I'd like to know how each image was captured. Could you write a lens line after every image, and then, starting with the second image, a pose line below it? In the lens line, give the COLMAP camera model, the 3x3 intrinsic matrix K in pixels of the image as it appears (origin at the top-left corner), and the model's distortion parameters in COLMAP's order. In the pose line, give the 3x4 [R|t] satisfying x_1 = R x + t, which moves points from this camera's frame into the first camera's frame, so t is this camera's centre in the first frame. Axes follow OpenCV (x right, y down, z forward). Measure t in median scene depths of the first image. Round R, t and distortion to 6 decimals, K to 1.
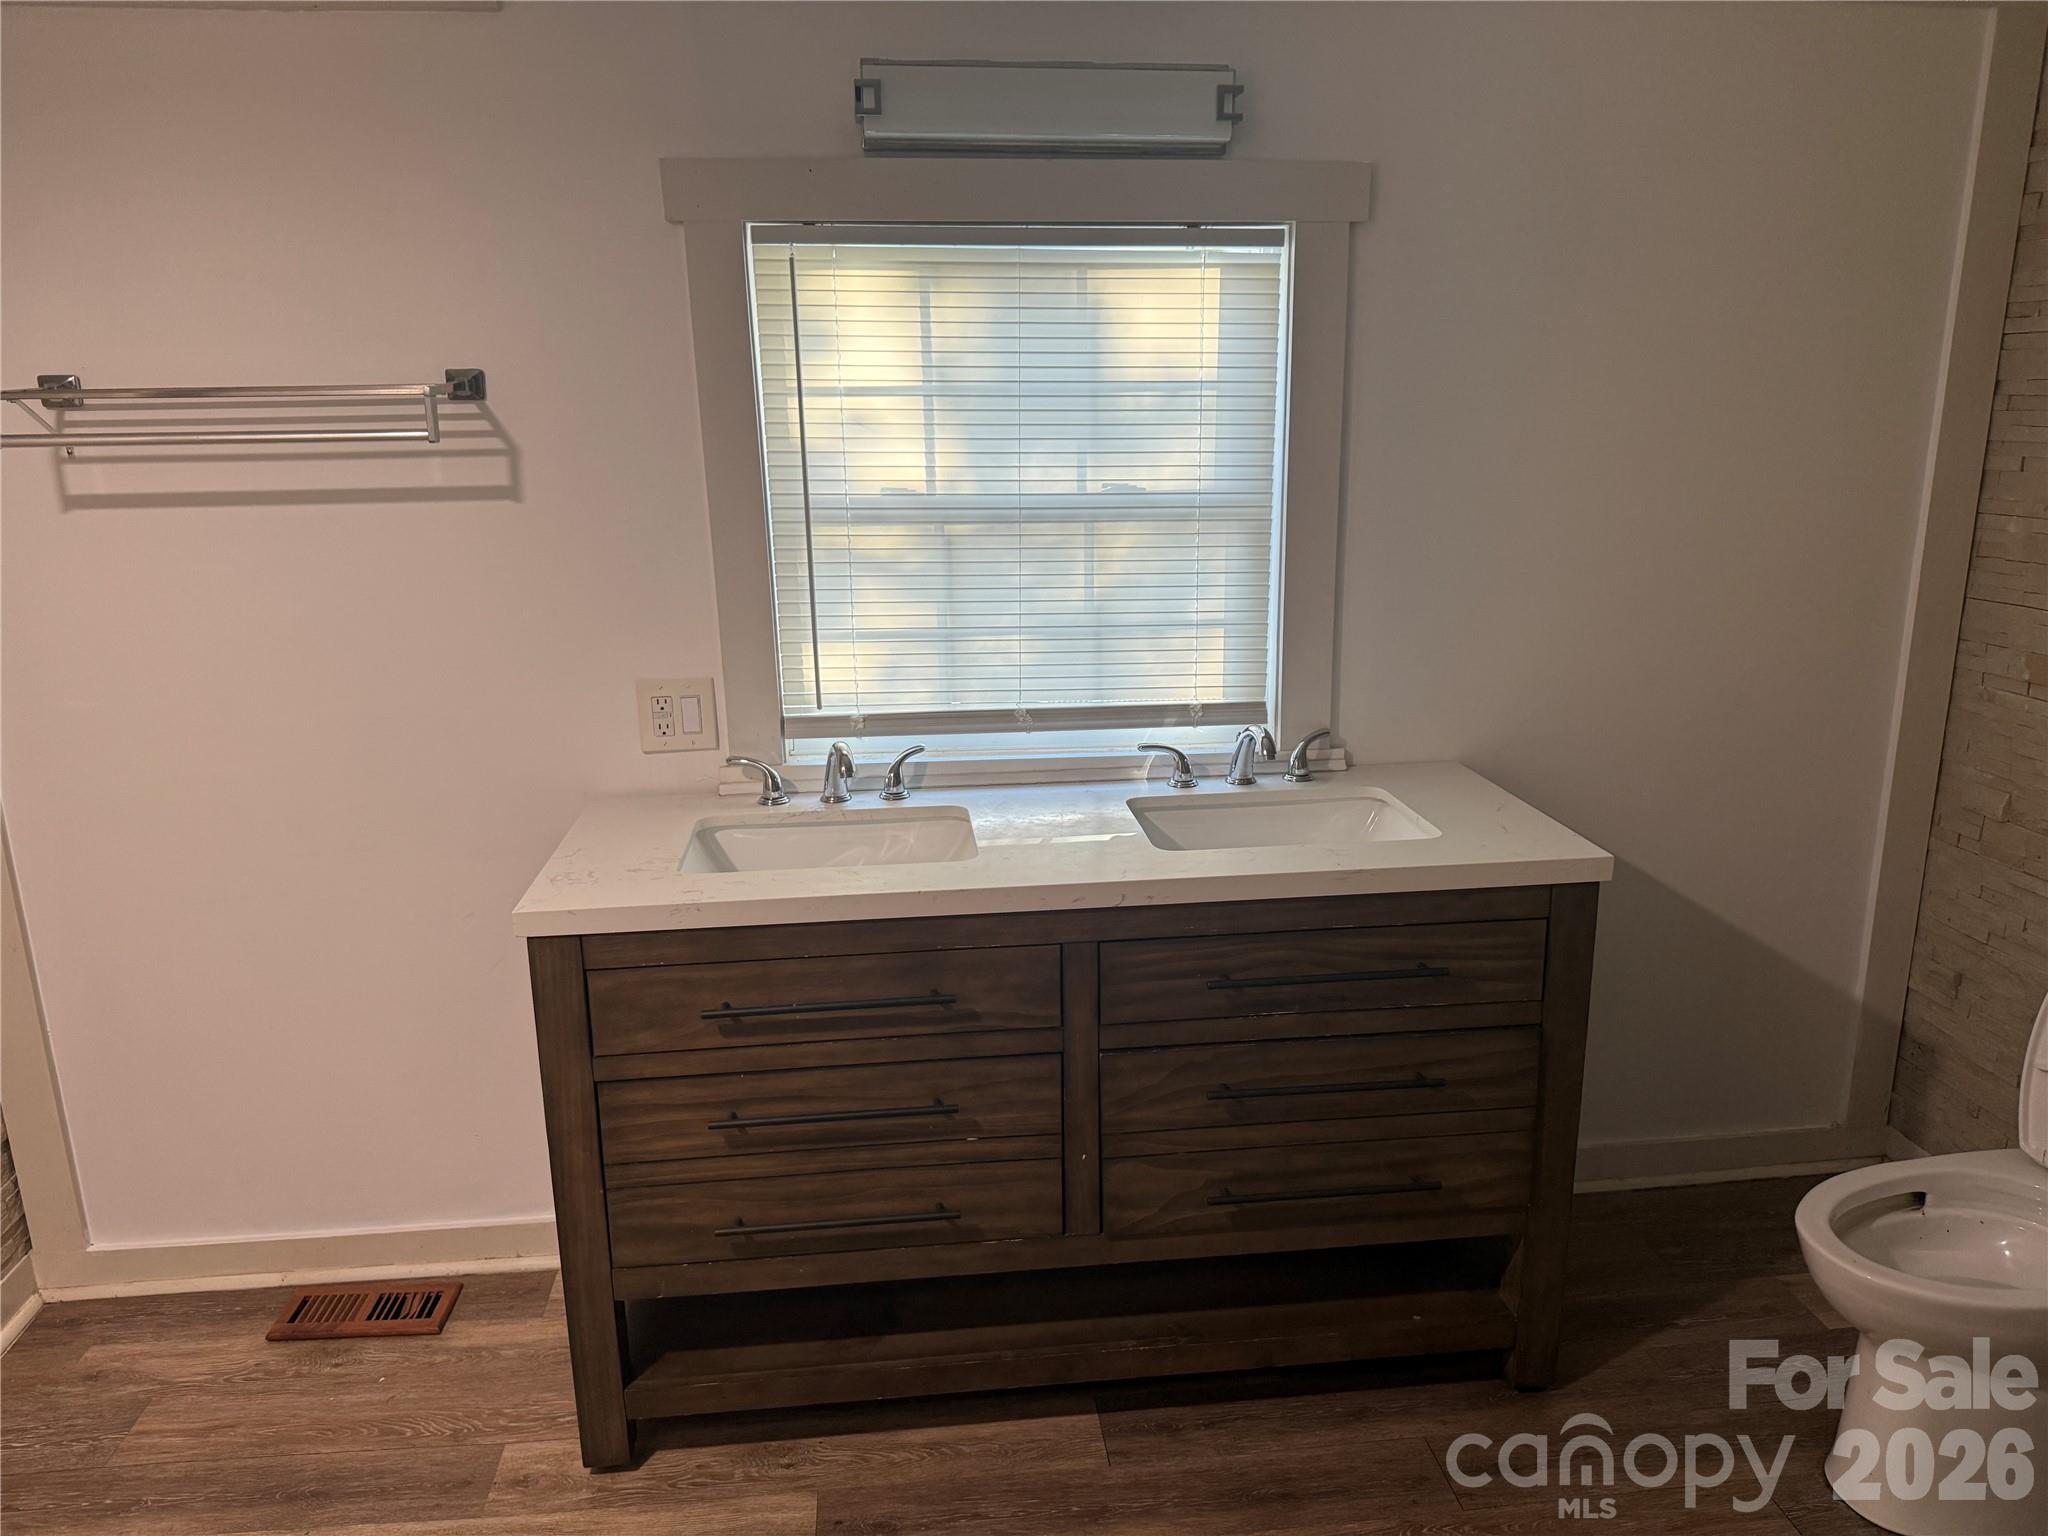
lens RADIAL K [[1401.6, 0, 1032.5], [0, 1401.6, 762.3], [0, 0, 1]] dist [0.140179, -0.229677]
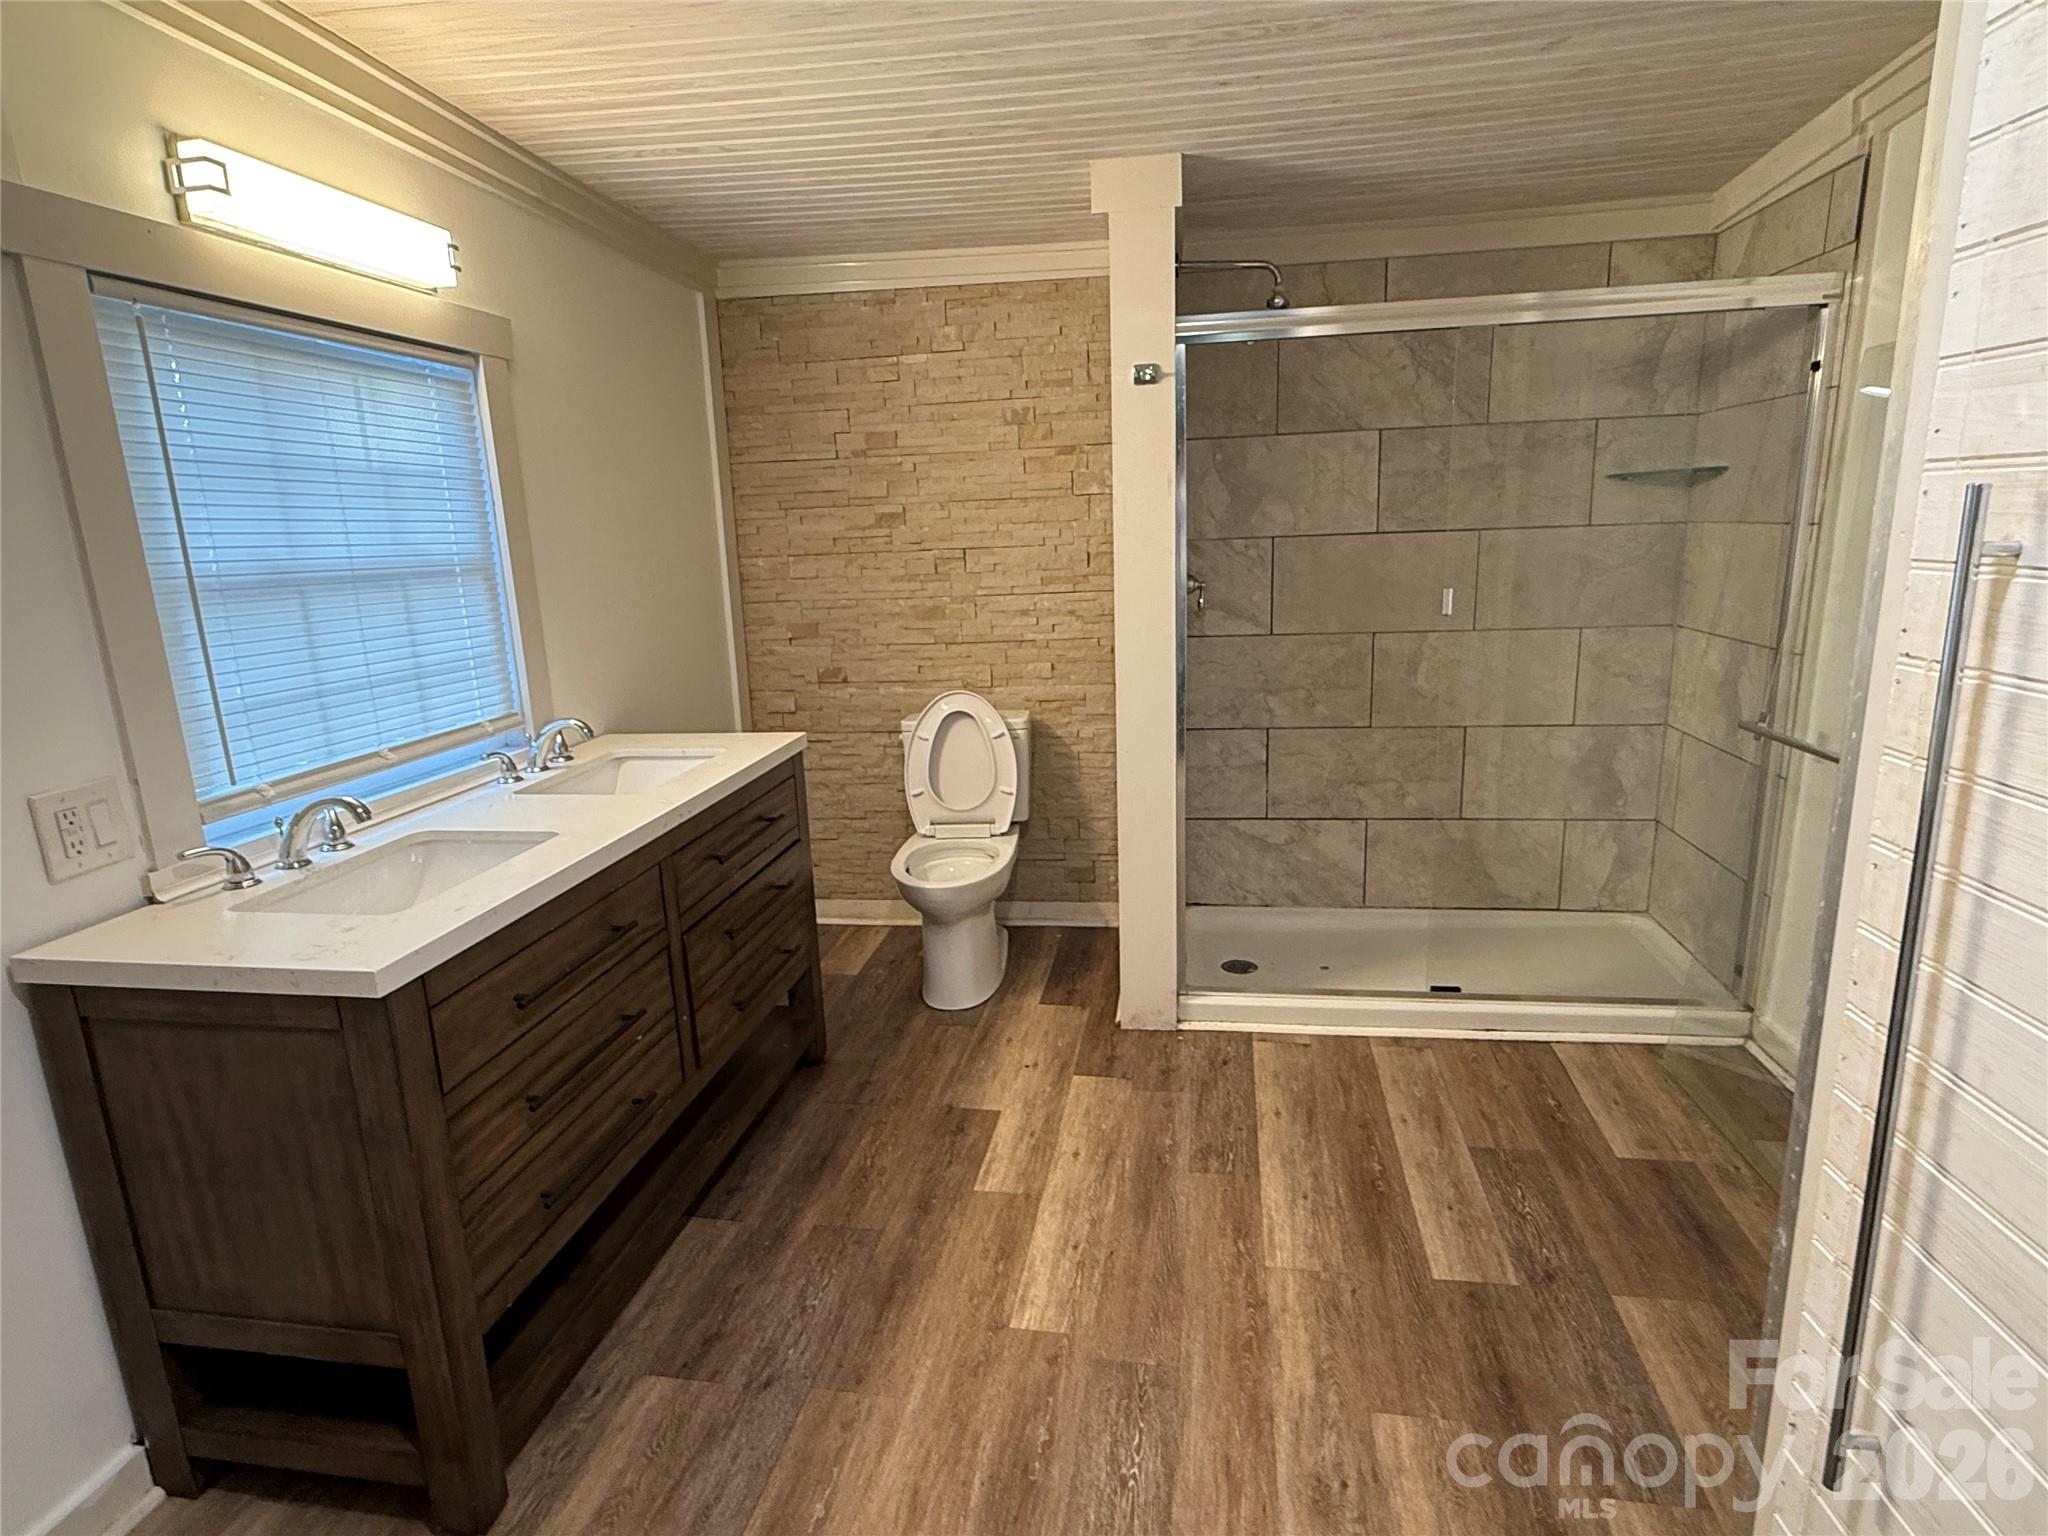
lens RADIAL K [[1114.8, 0, 1005.5], [0, 1114.8, 771.8], [0, 0, 1]] dist [0.002492, 0.000048]
pose [[0.274526, -0.206869, 0.939064, -0.790446], [0.271954, 0.953417, 0.130528, -0.003333], [-0.922321, 0.219549, 0.317997, 0.302502]]
